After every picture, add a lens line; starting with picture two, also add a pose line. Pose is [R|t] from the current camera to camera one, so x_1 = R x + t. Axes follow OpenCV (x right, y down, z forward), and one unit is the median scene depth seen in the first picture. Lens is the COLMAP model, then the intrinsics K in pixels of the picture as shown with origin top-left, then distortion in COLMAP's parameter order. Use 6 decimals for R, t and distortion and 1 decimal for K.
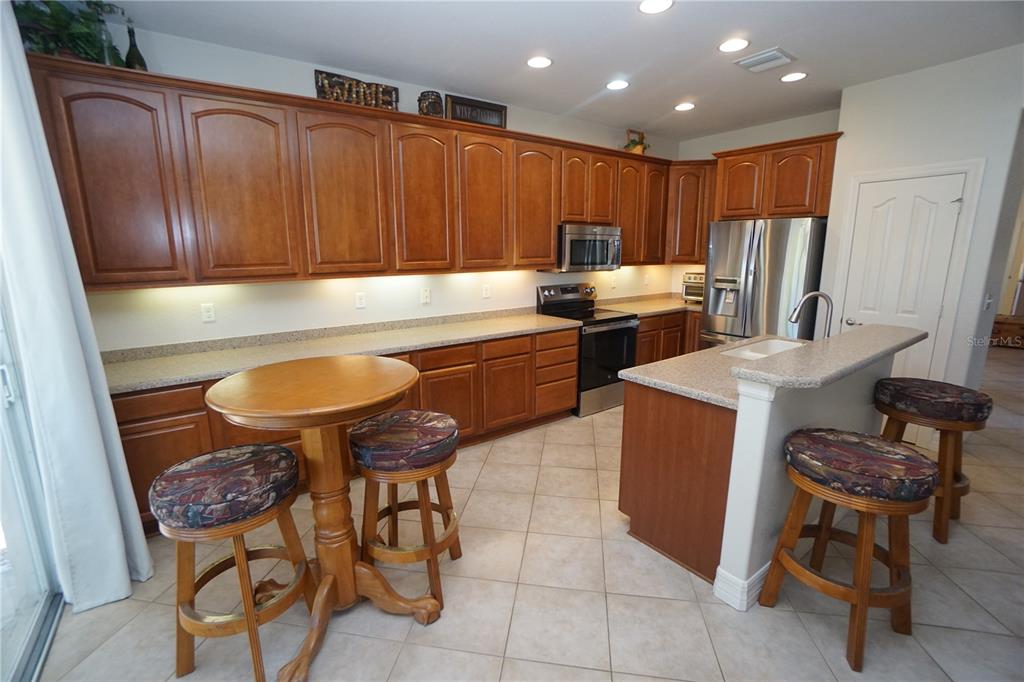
lens RADIAL K [[450.7, 0, 490.5], [0, 450.7, 336.7], [0, 0, 1]] dist [-0.041387, 0.007655]
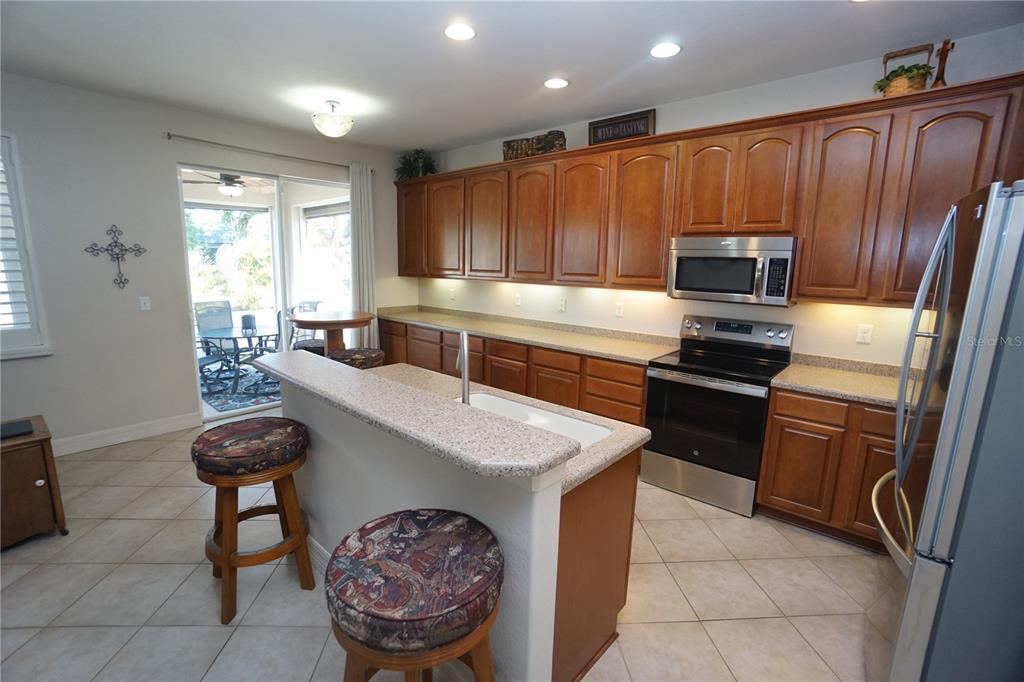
lens RADIAL K [[450.7, 0, 512.9], [0, 450.7, 340.5], [0, 0, 1]] dist [-0.041387, 0.007655]
pose [[0.230226, 0.180684, -0.956216, 1.055737], [-0.205343, 0.969507, 0.133756, -0.145212], [0.951226, 0.165558, 0.260308, 0.665057]]
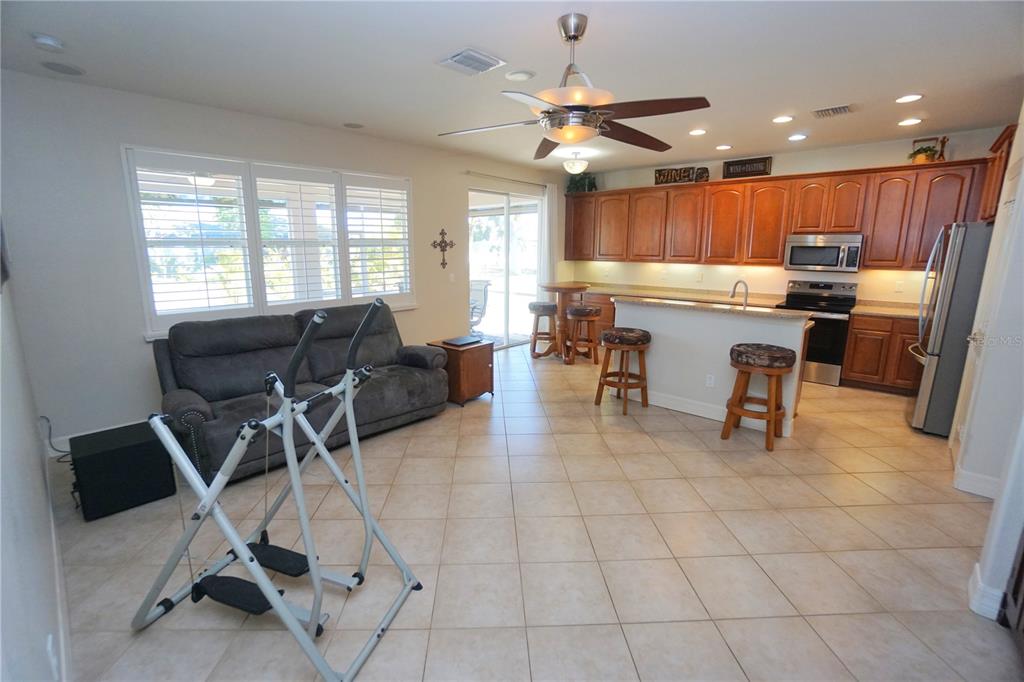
lens RADIAL K [[450.7, 0, 512.7], [0, 450.7, 342.9], [0, 0, 1]] dist [-0.041387, 0.007655]
pose [[0.221076, 0.208256, -0.952762, 1.608861], [-0.190256, 0.967374, 0.167304, 0.006439], [0.956519, 0.144281, 0.253485, -0.134536]]
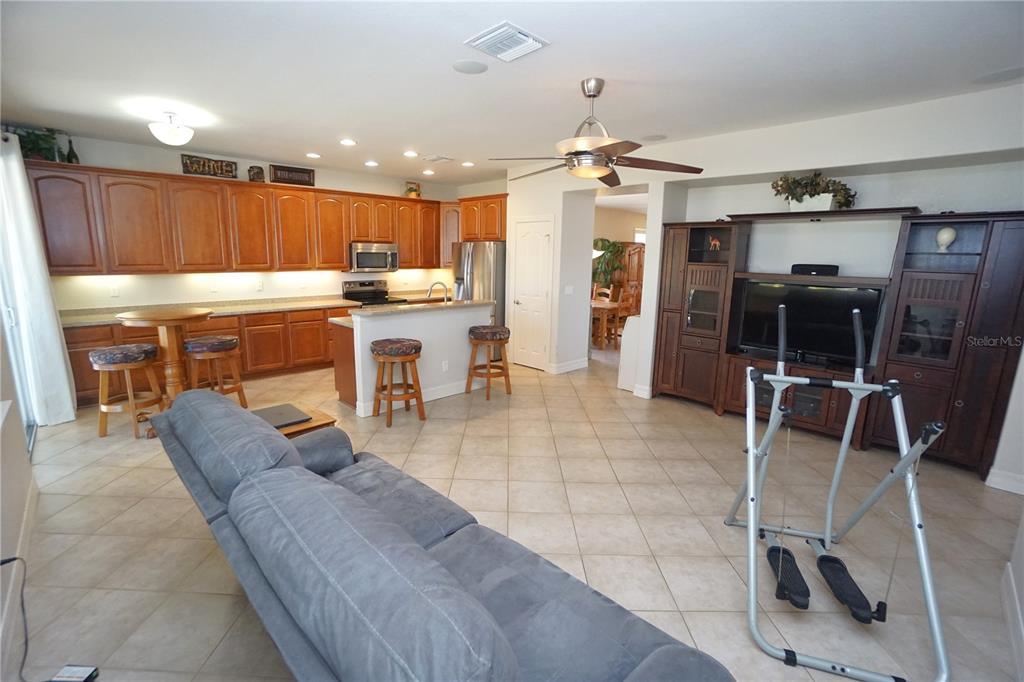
lens RADIAL K [[450.7, 0, 491.9], [0, 450.7, 333.5], [0, 0, 1]] dist [-0.041387, 0.007655]
pose [[0.987669, -0.005177, 0.156469, 0.486538], [0.007749, 0.999845, -0.015831, 0.128128], [-0.156363, 0.016848, 0.987556, -0.807384]]
